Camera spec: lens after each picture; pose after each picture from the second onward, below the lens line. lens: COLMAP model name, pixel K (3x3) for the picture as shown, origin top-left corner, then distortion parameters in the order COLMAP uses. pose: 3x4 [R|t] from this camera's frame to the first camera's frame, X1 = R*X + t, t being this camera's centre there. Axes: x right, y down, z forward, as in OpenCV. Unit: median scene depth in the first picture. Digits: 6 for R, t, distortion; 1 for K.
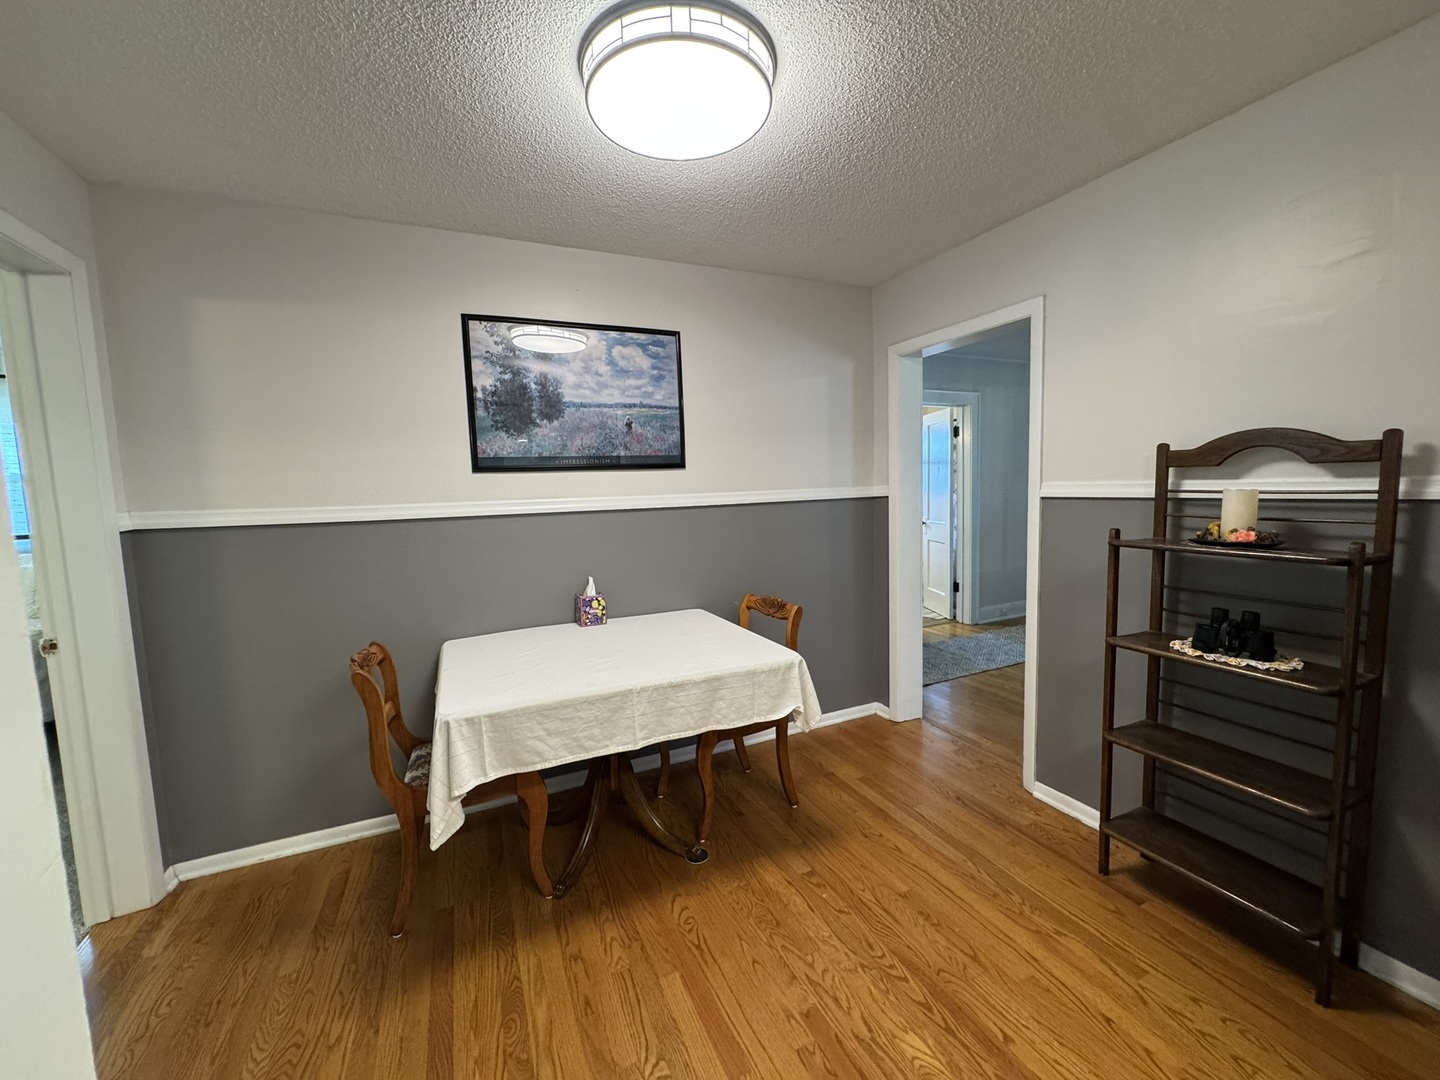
lens RADIAL K [[578.6, 0, 720.3], [0, 578.6, 536.3], [0, 0, 1]] dist [-0.003373, 0.000586]
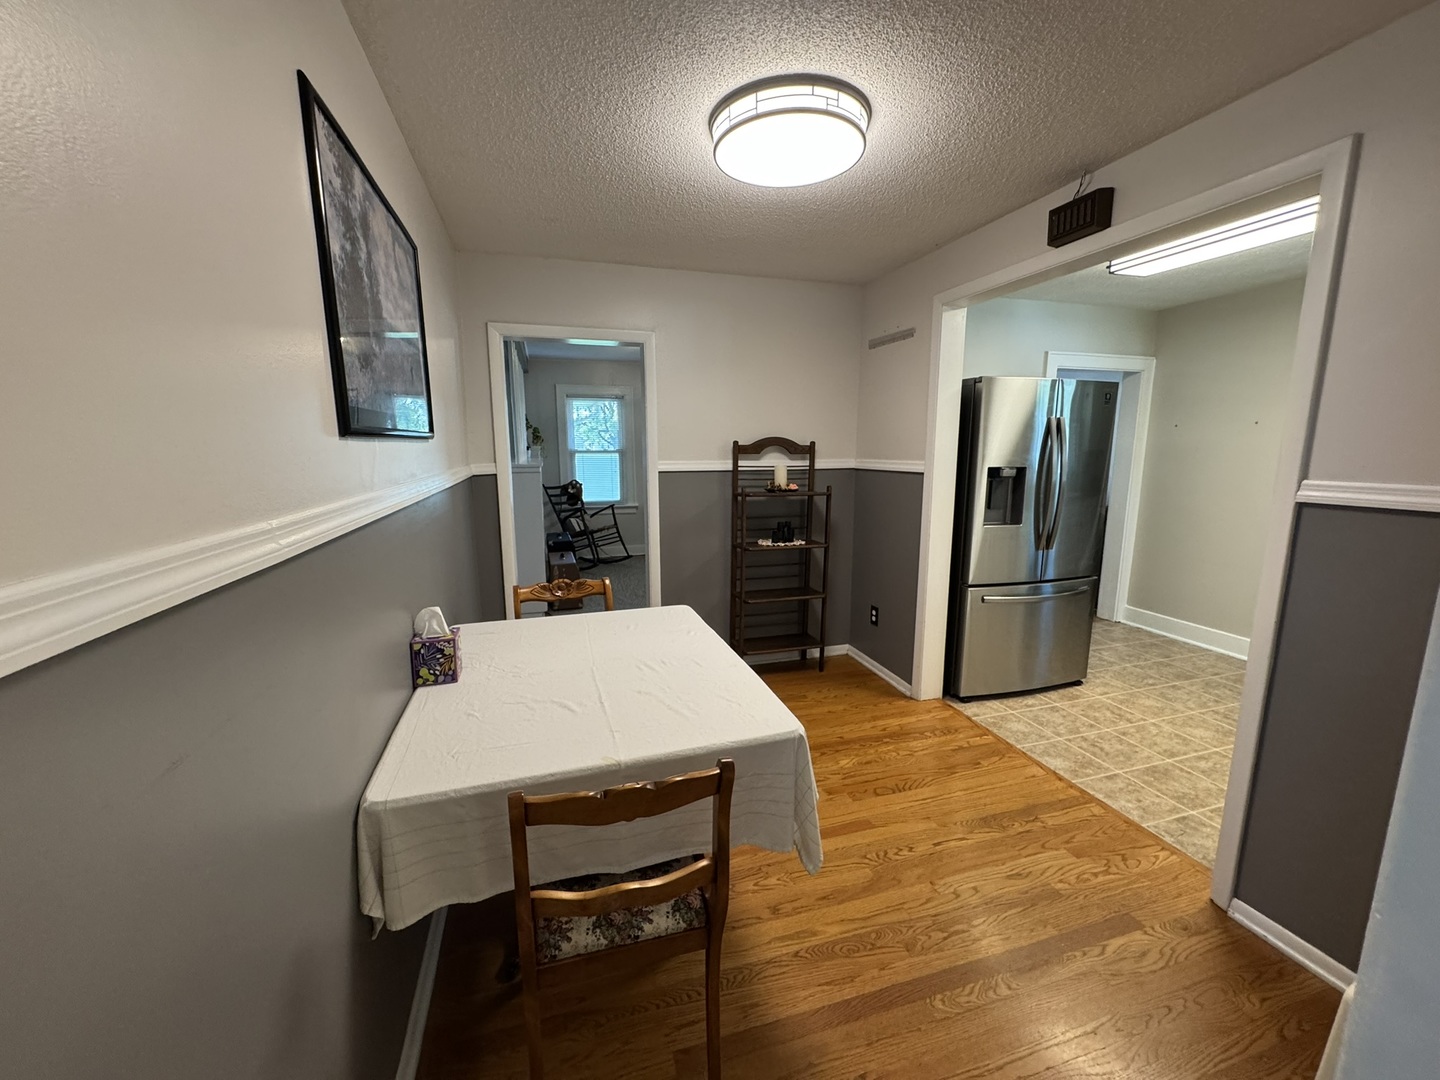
lens RADIAL K [[578.6, 0, 713.8], [0, 578.6, 539.0], [0, 0, 1]] dist [-0.003373, 0.000586]
pose [[0.138232, -0.130632, 0.981747, -1.342759], [0.083178, 0.989292, 0.119924, -0.094332], [-0.986901, 0.065082, 0.147618, 0.997234]]
